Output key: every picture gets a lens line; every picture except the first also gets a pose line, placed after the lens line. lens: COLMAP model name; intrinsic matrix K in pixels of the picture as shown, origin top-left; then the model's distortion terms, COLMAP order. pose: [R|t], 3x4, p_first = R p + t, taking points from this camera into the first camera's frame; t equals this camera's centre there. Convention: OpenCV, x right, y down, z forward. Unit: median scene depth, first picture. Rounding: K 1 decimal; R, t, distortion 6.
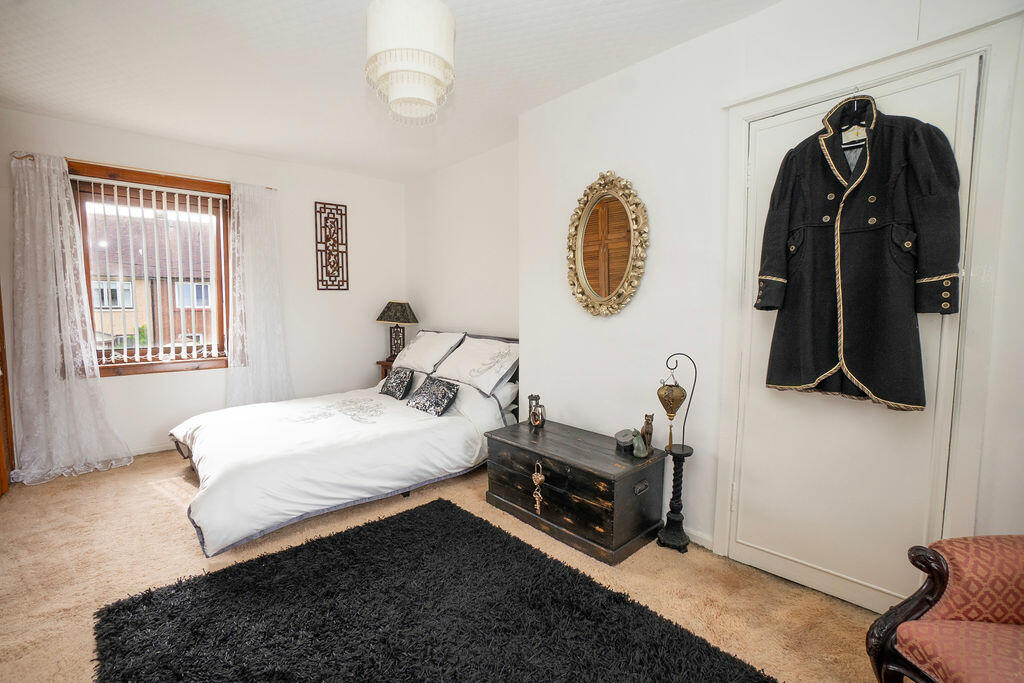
lens RADIAL K [[456.4, 0, 498.1], [0, 456.4, 342.7], [0, 0, 1]] dist [-0.062901, 0.025290]
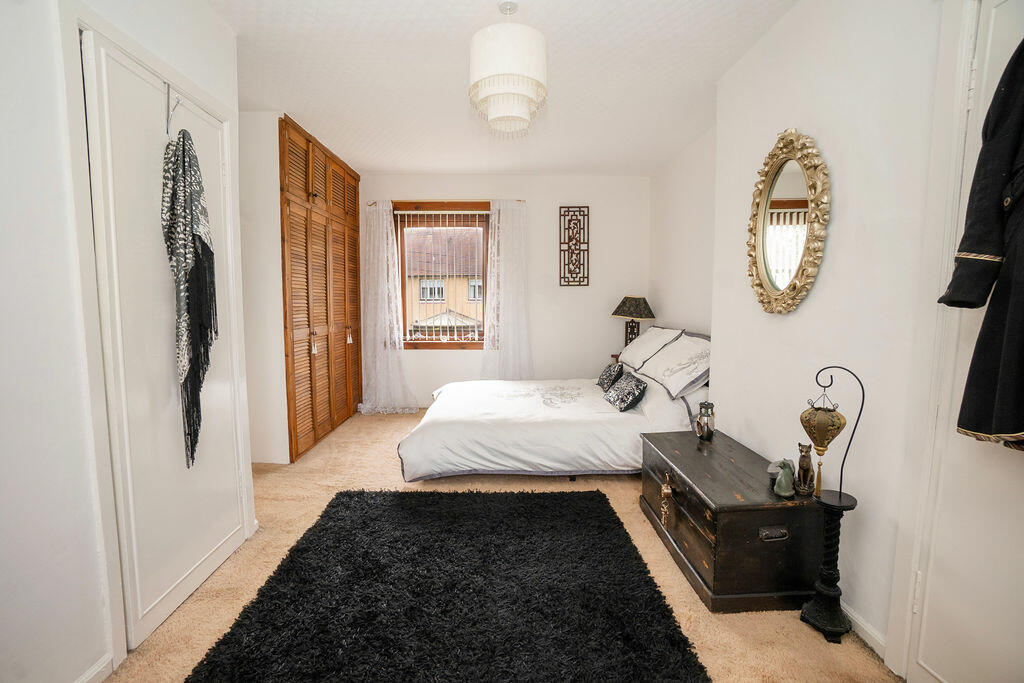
lens RADIAL K [[456.4, 0, 498.1], [0, 456.4, 342.7], [0, 0, 1]] dist [-0.062901, 0.025290]
pose [[0.759240, 0.059719, -0.648065, 0.326792], [-0.052938, 0.998148, 0.029960, -0.004807], [0.648654, 0.011561, 0.760996, 0.076223]]
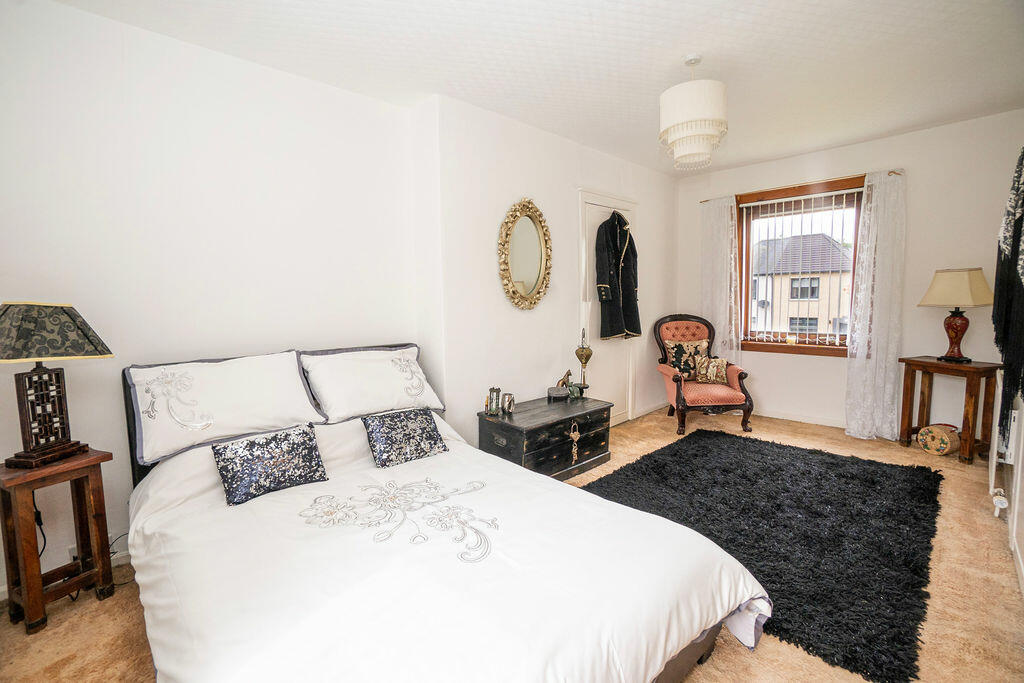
lens RADIAL K [[456.4, 0, 498.1], [0, 456.4, 342.7], [0, 0, 1]] dist [-0.062901, 0.025290]
pose [[-0.039744, -0.095173, 0.994667, -0.943459], [0.097419, 0.990342, 0.098652, -0.089147], [-0.994450, 0.100820, -0.030089, 1.003880]]
